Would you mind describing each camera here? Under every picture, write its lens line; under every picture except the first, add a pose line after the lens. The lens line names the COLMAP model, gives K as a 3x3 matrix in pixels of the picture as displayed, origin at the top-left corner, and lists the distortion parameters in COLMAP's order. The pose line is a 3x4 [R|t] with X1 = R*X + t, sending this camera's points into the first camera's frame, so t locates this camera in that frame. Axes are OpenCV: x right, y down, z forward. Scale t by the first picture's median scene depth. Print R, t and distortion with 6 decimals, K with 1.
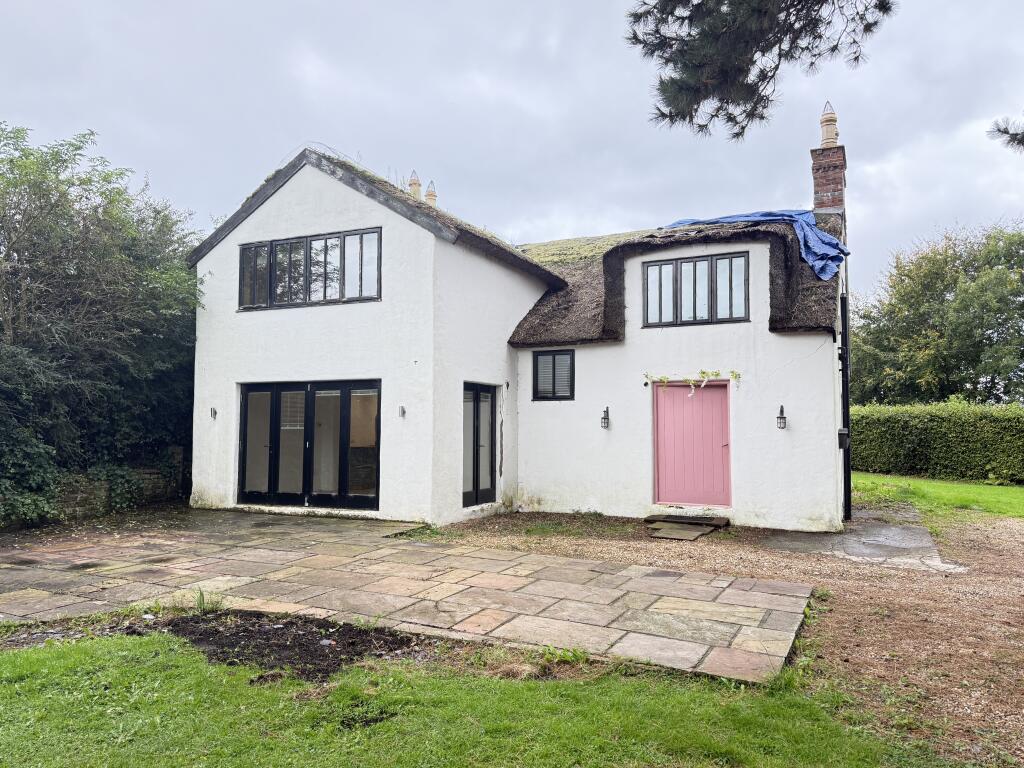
lens RADIAL K [[738.1, 0, 513.2], [0, 738.1, 384.3], [0, 0, 1]] dist [0.056741, -0.014205]
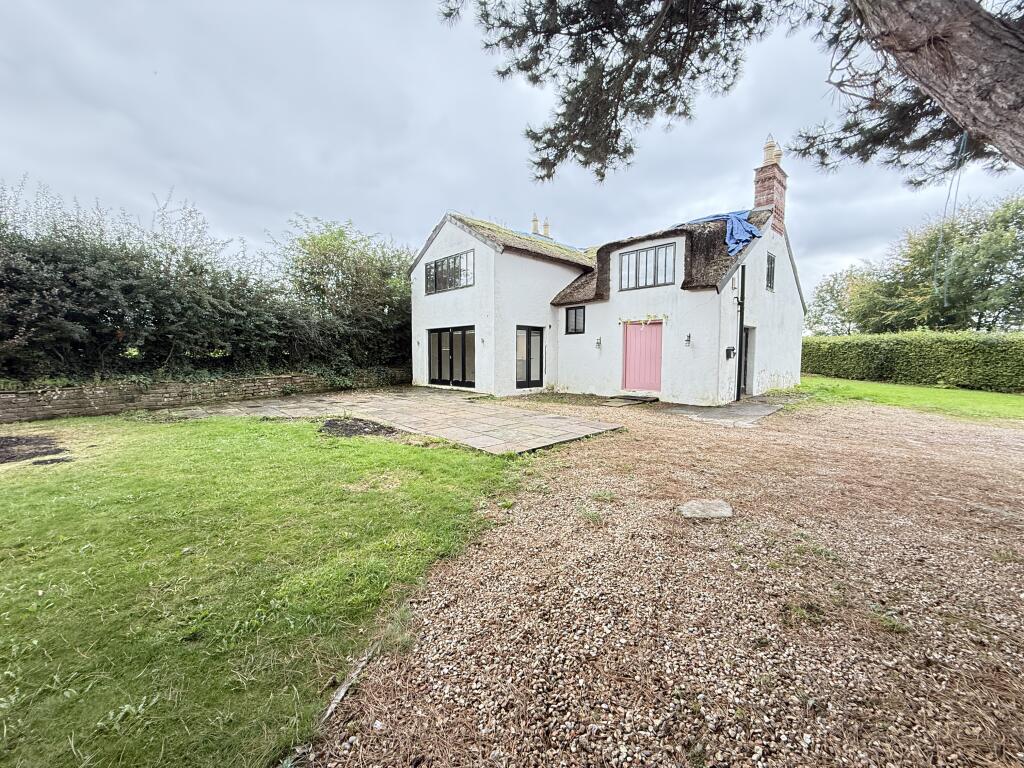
lens RADIAL K [[405.4, 0, 510.3], [0, 405.4, 381.7], [0, 0, 1]] dist [-0.002561, -0.000132]
pose [[0.932185, 0.019143, -0.361476, 0.288660], [0.025634, 0.992603, 0.118672, 0.016214], [0.361074, -0.119891, 0.924798, -0.021413]]
